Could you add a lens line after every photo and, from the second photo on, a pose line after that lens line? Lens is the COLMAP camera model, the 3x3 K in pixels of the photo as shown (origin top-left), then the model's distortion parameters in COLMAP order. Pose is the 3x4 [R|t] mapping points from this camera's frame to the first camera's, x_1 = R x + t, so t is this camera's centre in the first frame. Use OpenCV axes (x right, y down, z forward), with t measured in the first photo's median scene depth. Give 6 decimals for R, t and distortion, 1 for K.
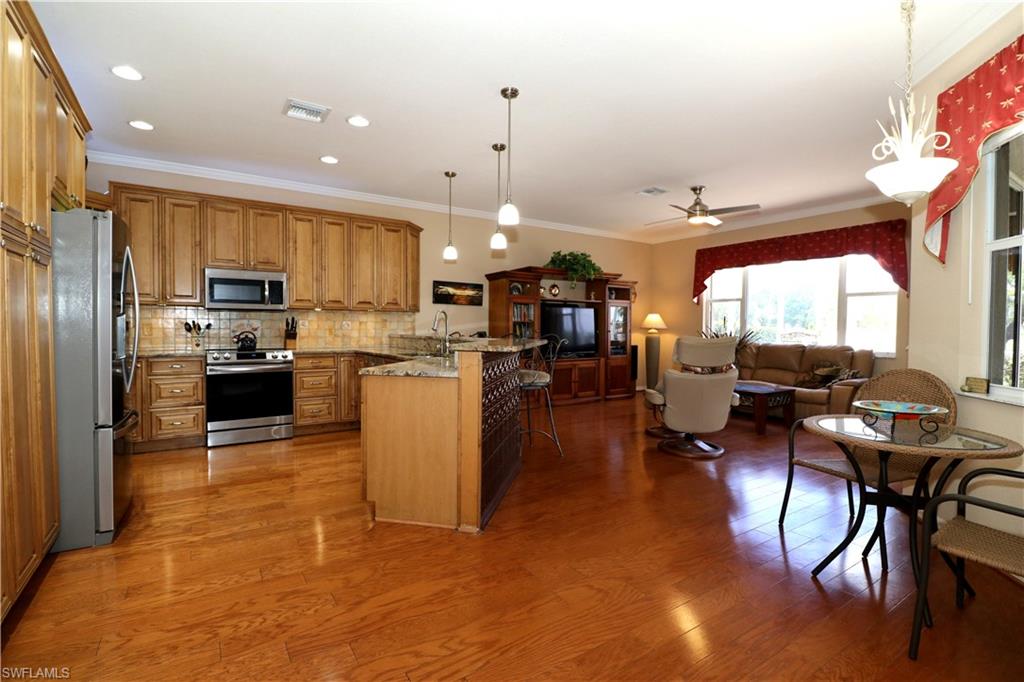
lens RADIAL K [[475.3, 0, 503.2], [0, 475.3, 335.7], [0, 0, 1]] dist [-0.004882, -0.002624]
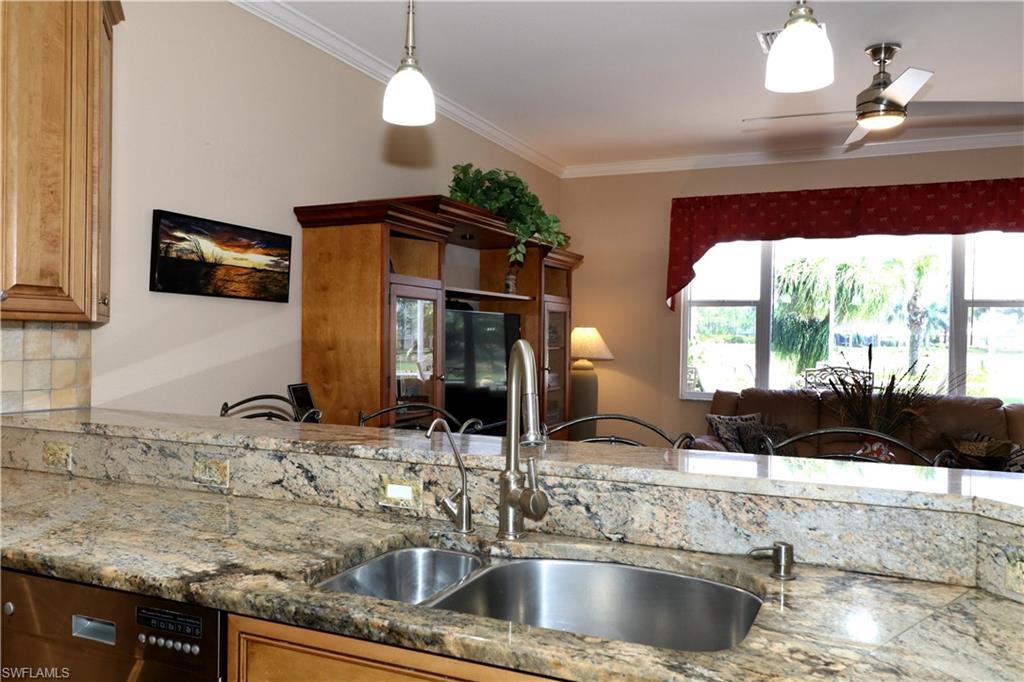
lens RADIAL K [[813.1, 0, 506.5], [0, 813.1, 341.7], [0, 0, 1]] dist [0.016490, 0.002495]
pose [[0.832221, 0.002834, 0.554436, -0.220997], [-0.001285, 0.999994, -0.003183, -0.034068], [-0.554442, 0.001936, 0.832220, 0.447247]]
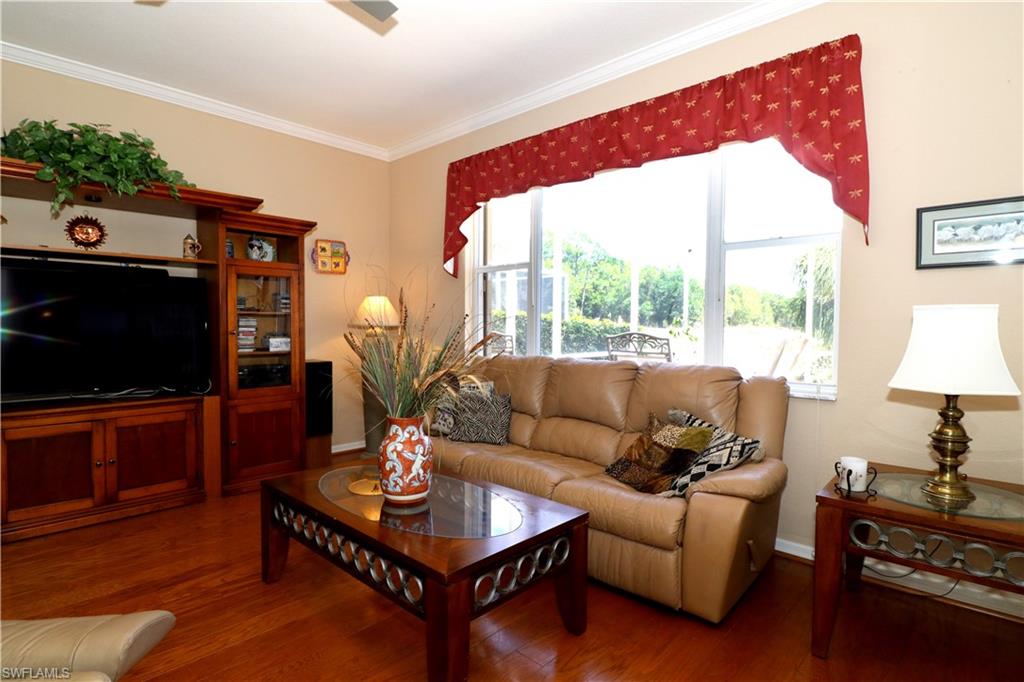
lens RADIAL K [[525.6, 0, 505.2], [0, 525.6, 340.4], [0, 0, 1]] dist [-0.011700, -0.001403]
pose [[0.971240, -0.009211, 0.237925, 0.372104], [0.006189, 0.999890, 0.013445, -0.008046], [-0.238023, -0.011586, 0.971190, 0.520219]]
